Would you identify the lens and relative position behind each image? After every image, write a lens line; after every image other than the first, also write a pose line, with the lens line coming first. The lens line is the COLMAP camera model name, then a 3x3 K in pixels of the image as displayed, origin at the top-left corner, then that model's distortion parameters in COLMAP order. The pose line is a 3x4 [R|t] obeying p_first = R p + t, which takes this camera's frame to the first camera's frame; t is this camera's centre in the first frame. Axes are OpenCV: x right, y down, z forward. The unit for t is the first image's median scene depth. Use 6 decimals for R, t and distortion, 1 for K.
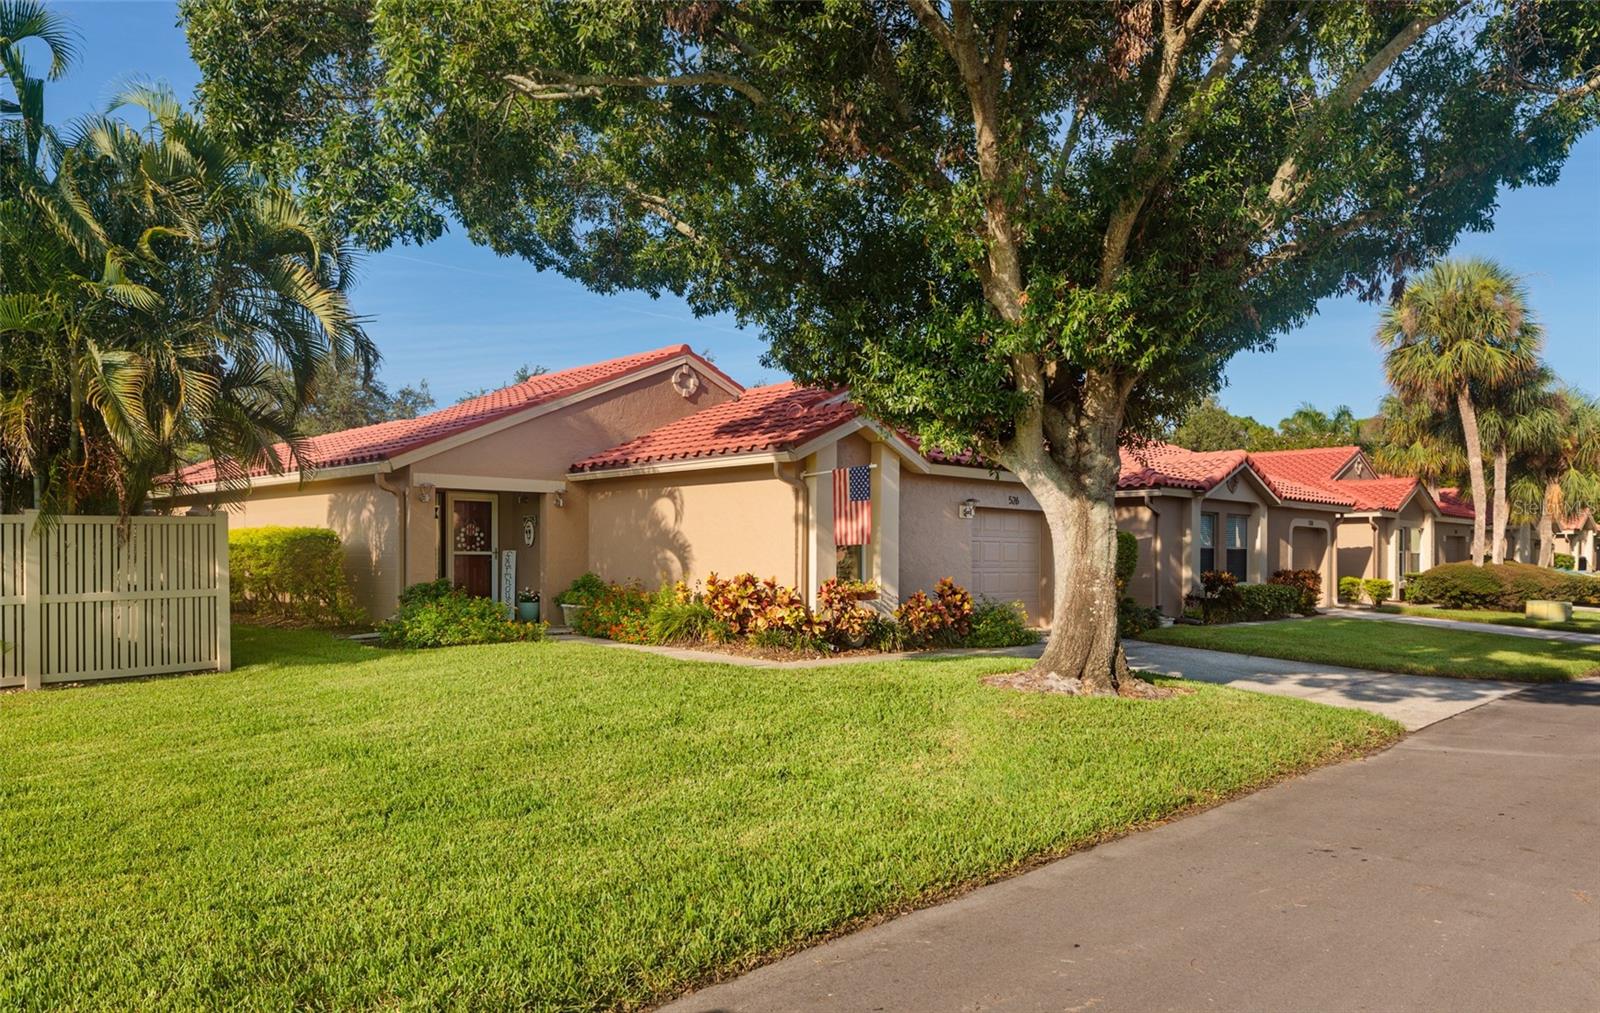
lens RADIAL K [[1072.2, 0, 832.7], [0, 1072.2, 567.9], [0, 0, 1]] dist [-0.003811, -0.001133]
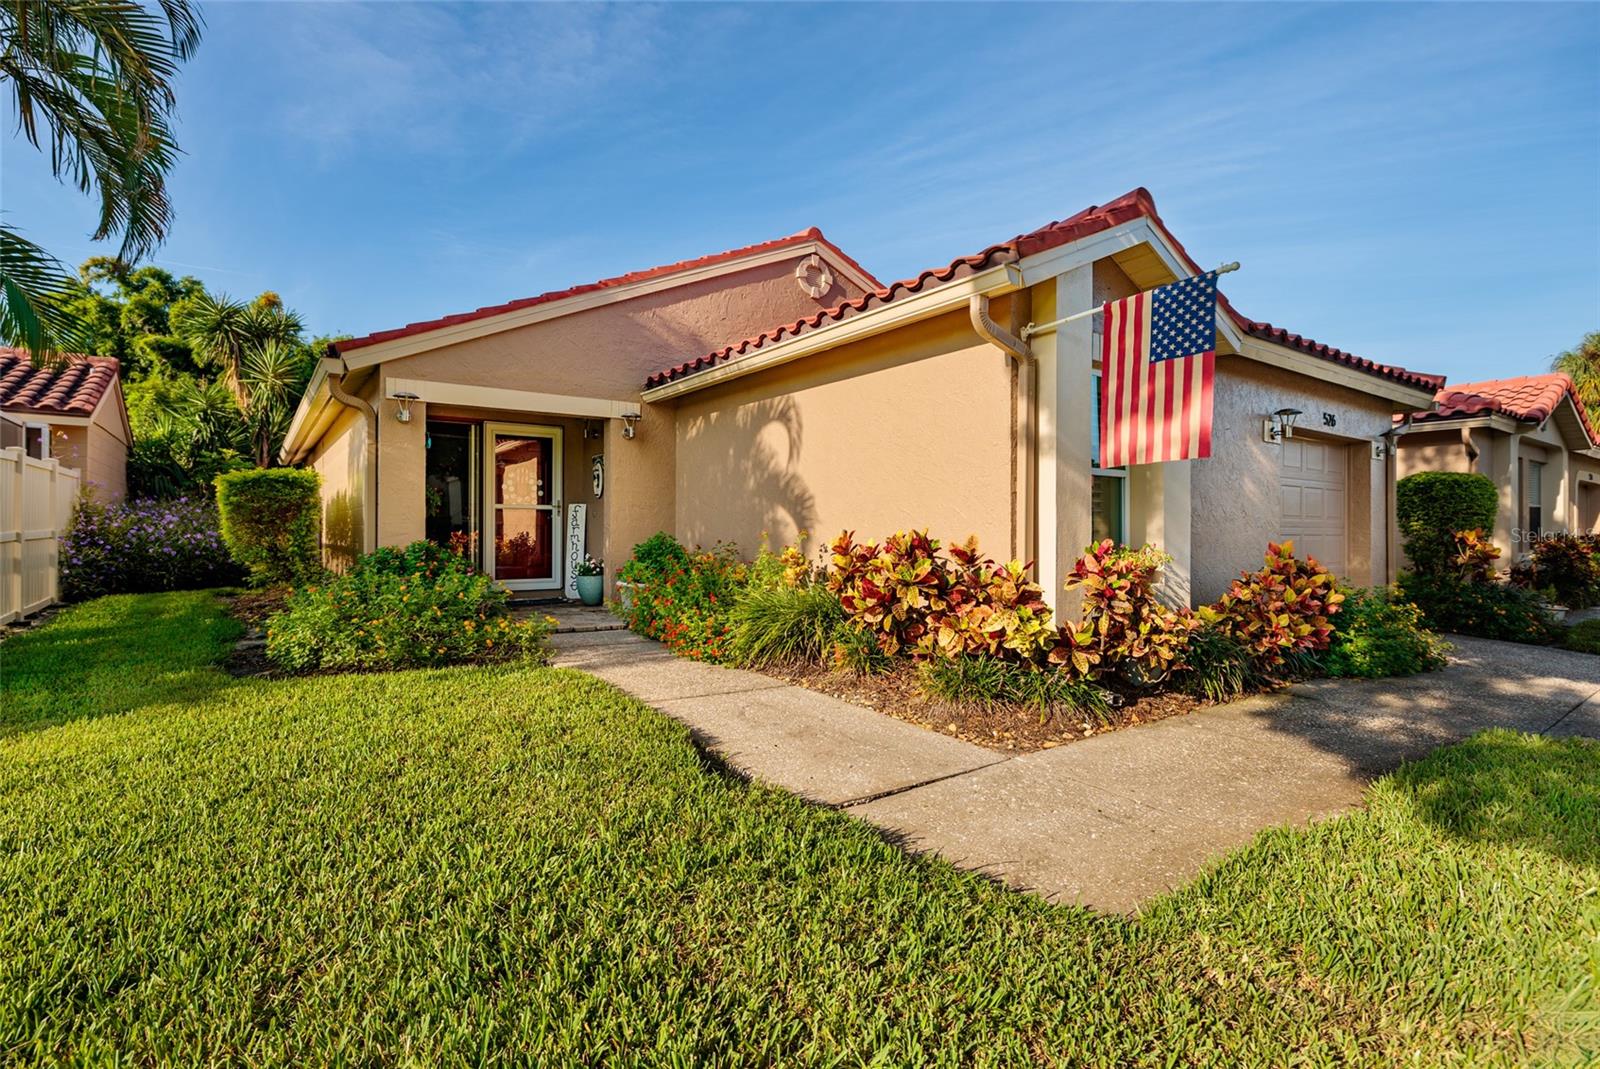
lens RADIAL K [[769.0, 0, 805.0], [0, 769.0, 525.7], [0, 0, 1]] dist [-0.000407, 0.000130]
pose [[0.983506, -0.000592, -0.180877, -0.063561], [-0.001946, 0.999902, -0.013849, 0.007104], [0.180868, 0.013973, 0.983408, 0.633068]]
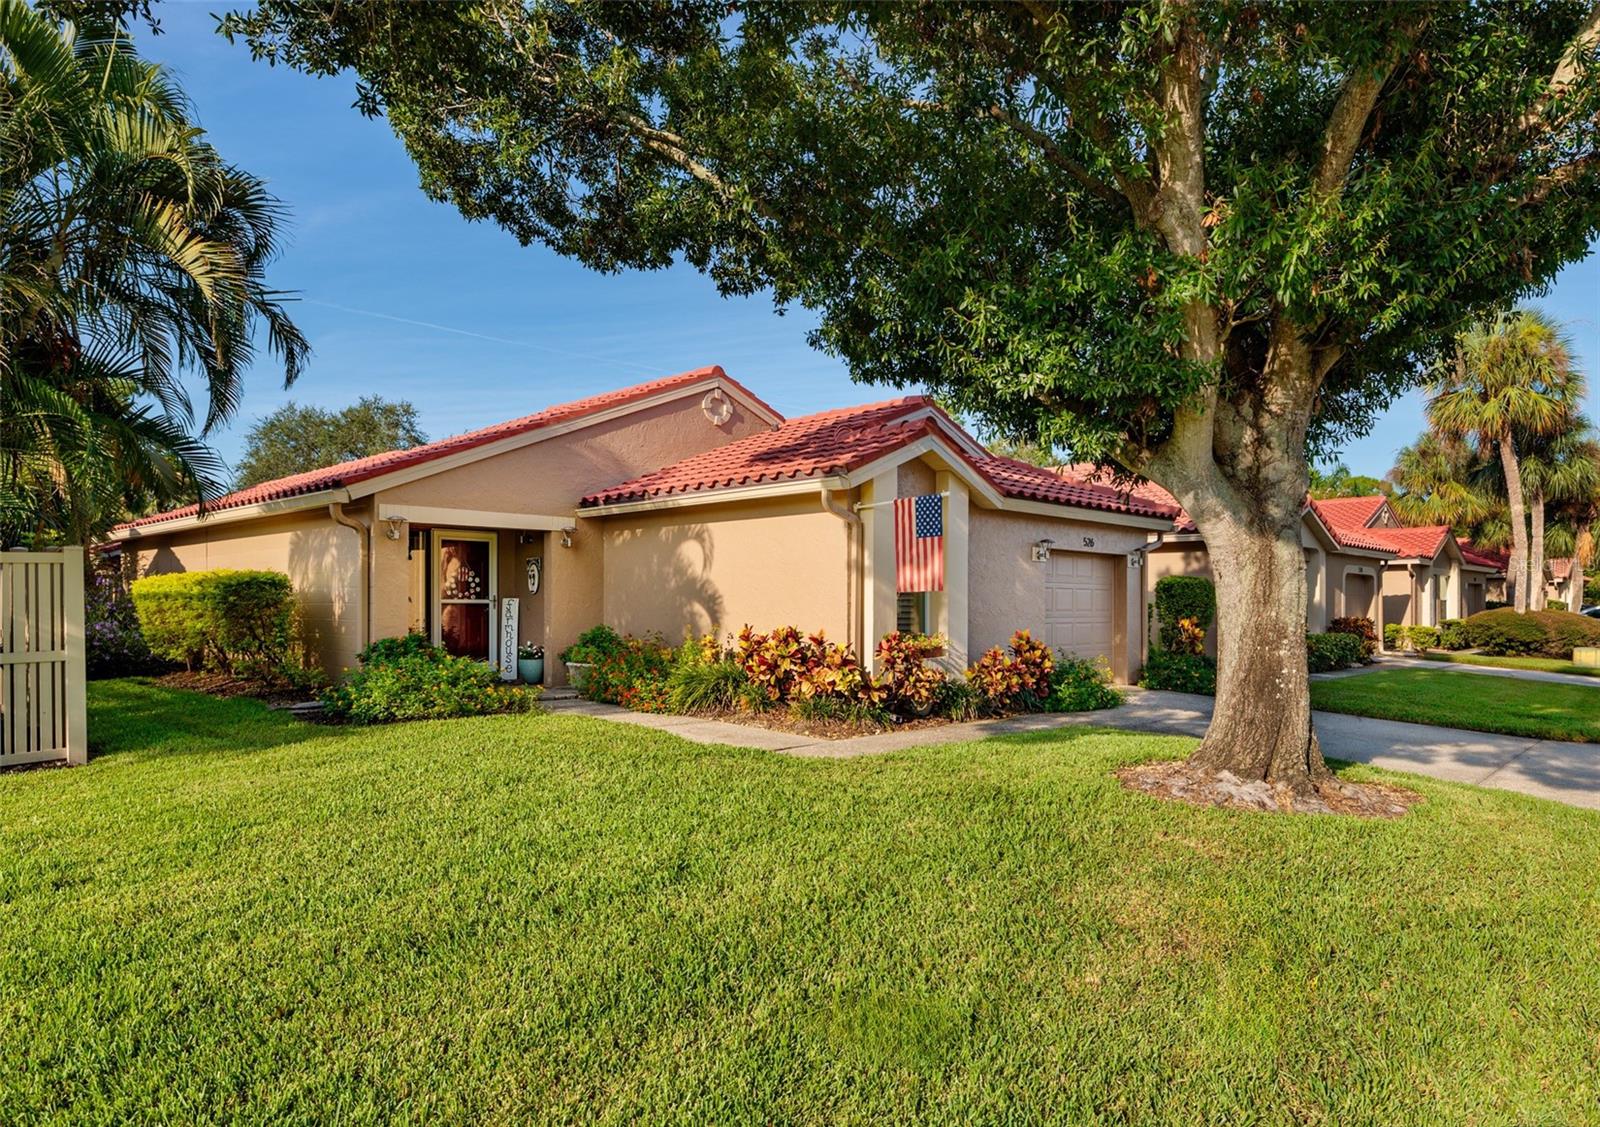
lens RADIAL K [[975.3, 0, 921.8], [0, 975.3, 607.2], [0, 0, 1]] dist [-0.001675, 0.000929]
pose [[0.998305, -0.001289, 0.058177, -0.021443], [0.001668, 0.999978, -0.006468, -0.004639], [-0.058168, 0.006554, 0.998285, 0.247764]]
